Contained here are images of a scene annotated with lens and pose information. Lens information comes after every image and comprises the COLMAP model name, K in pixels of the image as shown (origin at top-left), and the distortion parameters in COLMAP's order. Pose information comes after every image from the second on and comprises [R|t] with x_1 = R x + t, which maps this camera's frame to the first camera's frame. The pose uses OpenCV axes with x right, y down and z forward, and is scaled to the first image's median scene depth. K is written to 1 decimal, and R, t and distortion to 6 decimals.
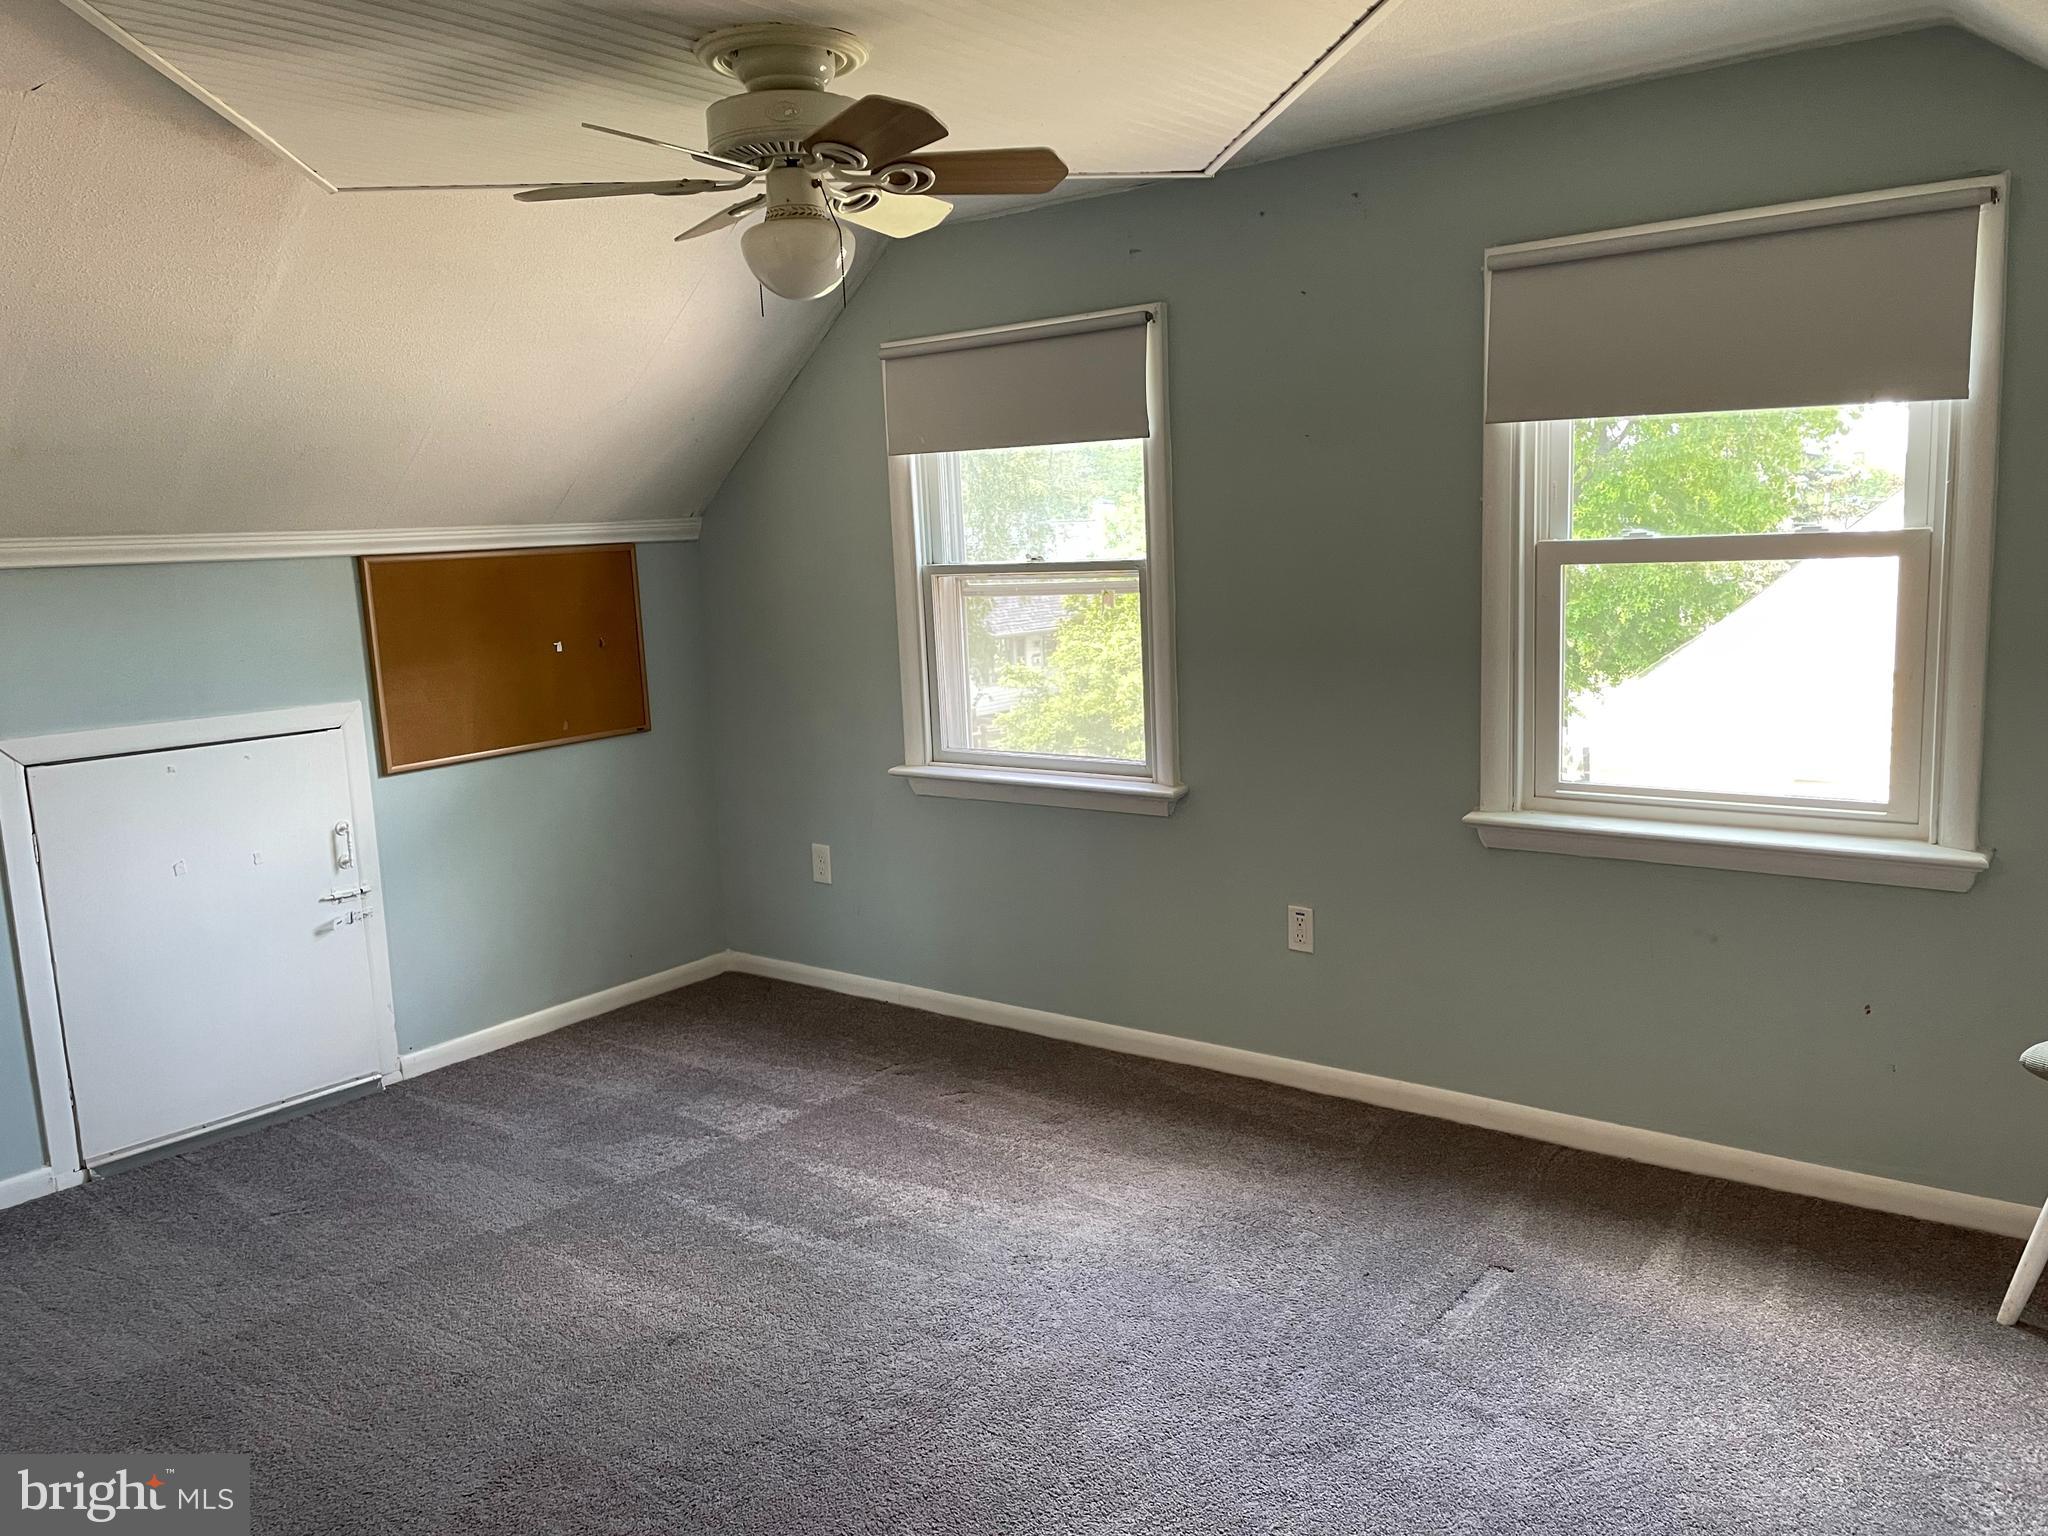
lens RADIAL K [[1545.9, 0, 1024.0], [0, 1545.9, 768.0], [0, 0, 1]] dist [0.099351, -0.128039]
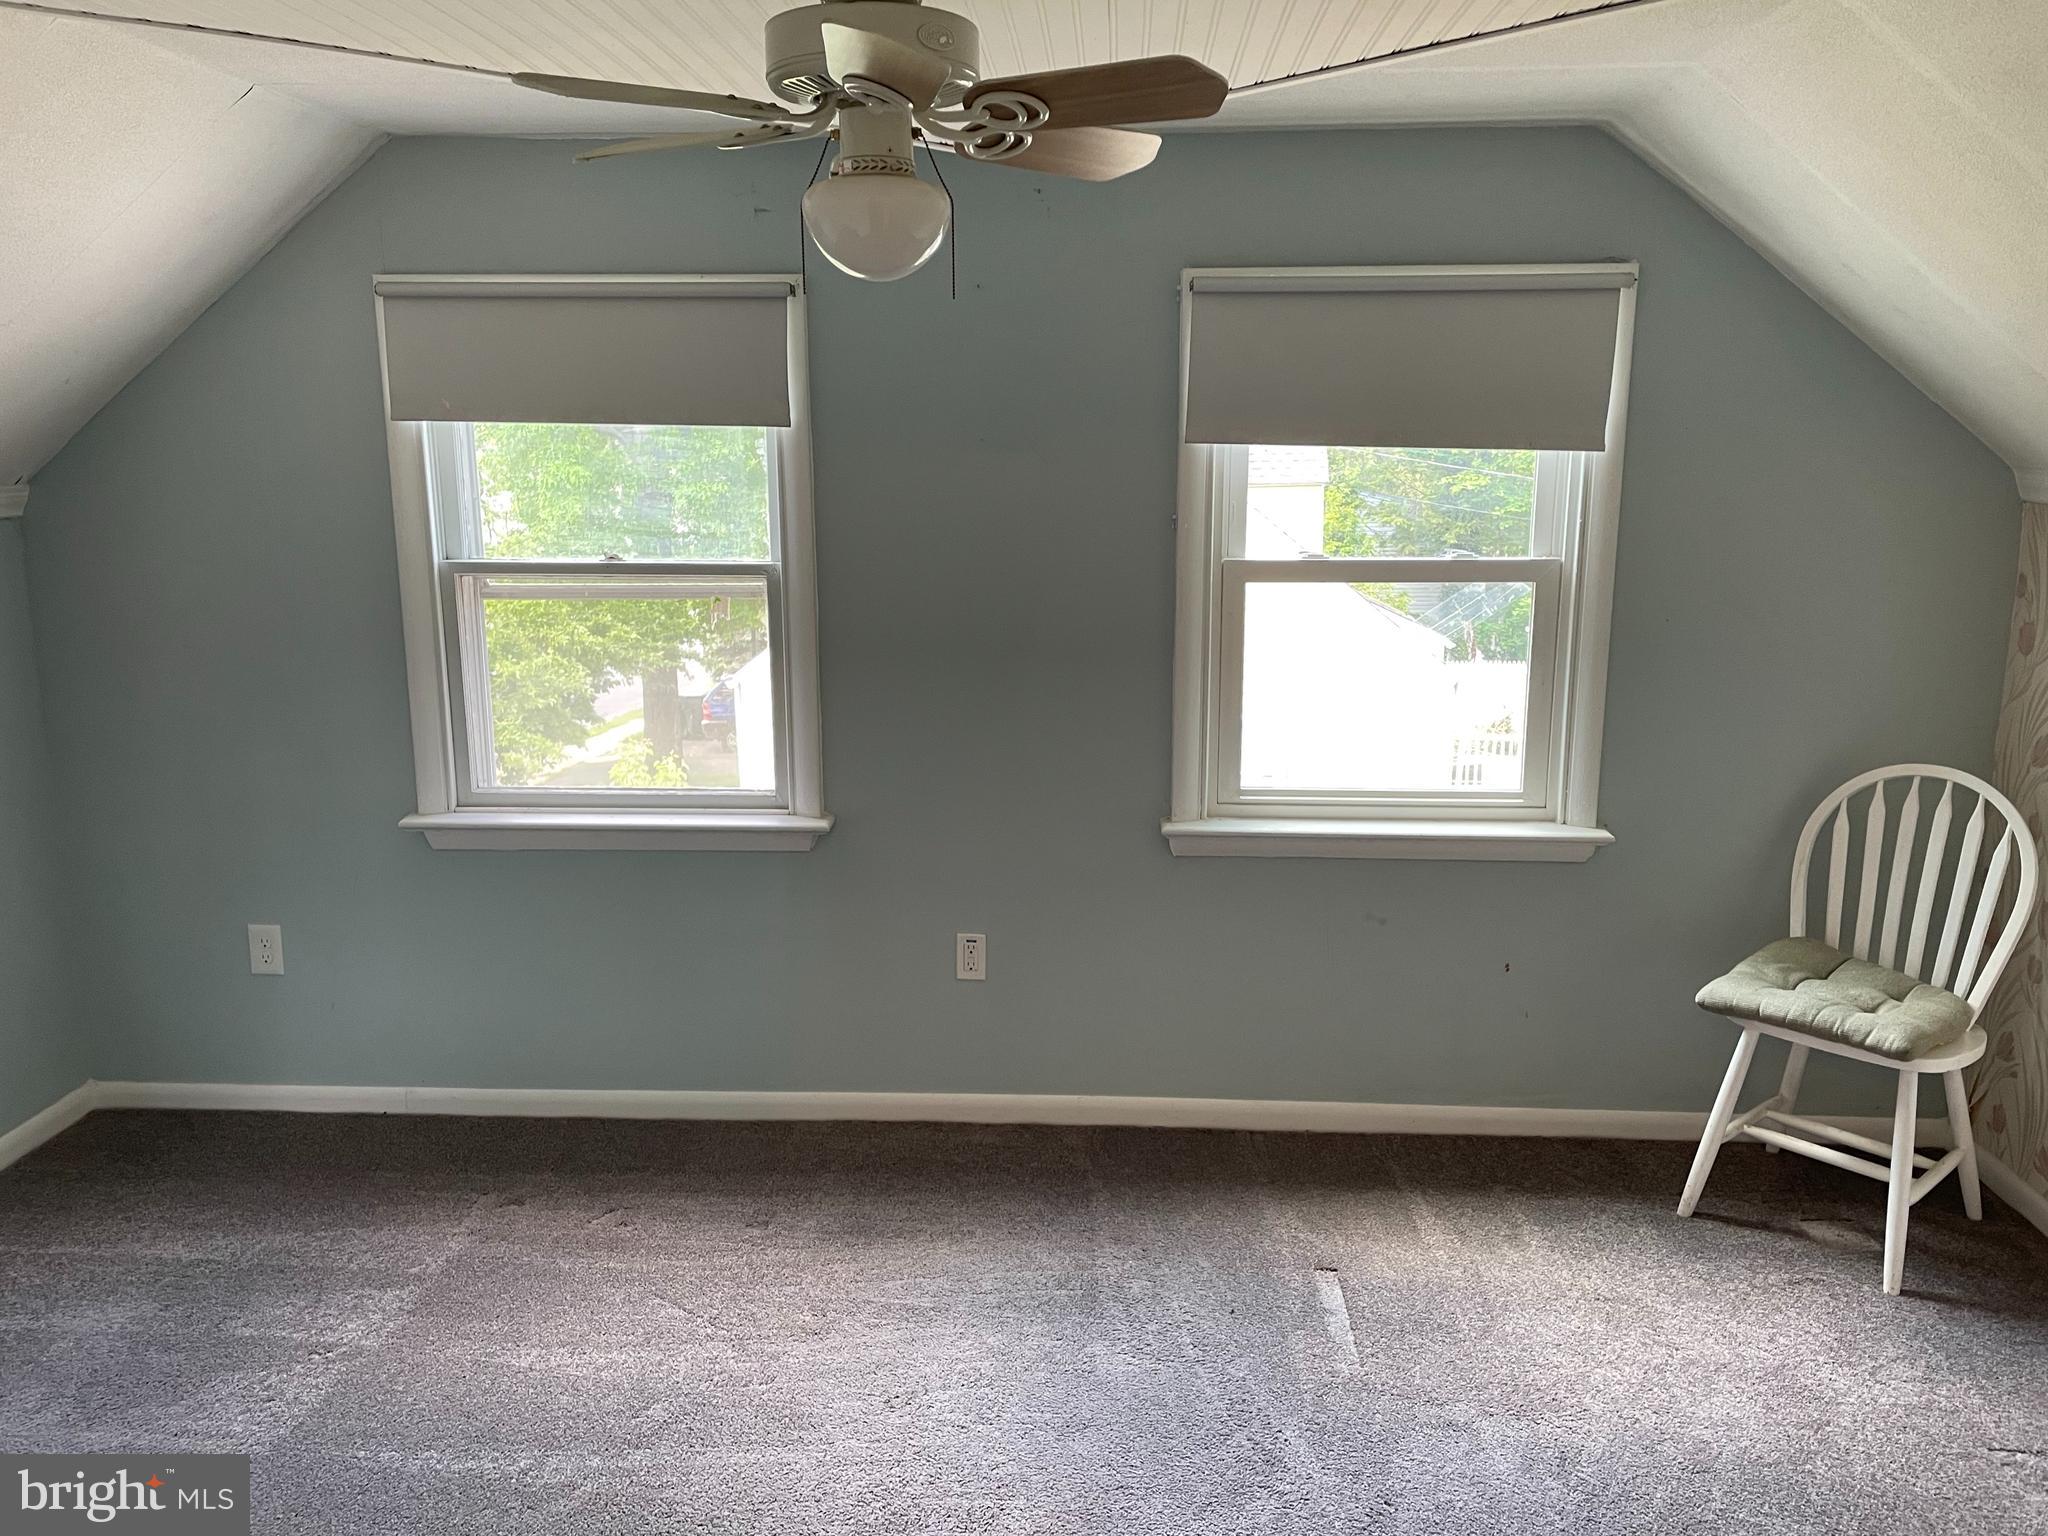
lens RADIAL K [[1514.9, 0, 1026.7], [0, 1514.9, 759.0], [0, 0, 1]] dist [0.096854, -0.121161]
pose [[0.821675, -0.063644, 0.566393, -0.312904], [0.053523, 0.997971, 0.034492, -0.047723], [-0.567438, 0.001973, 0.823414, 0.212339]]
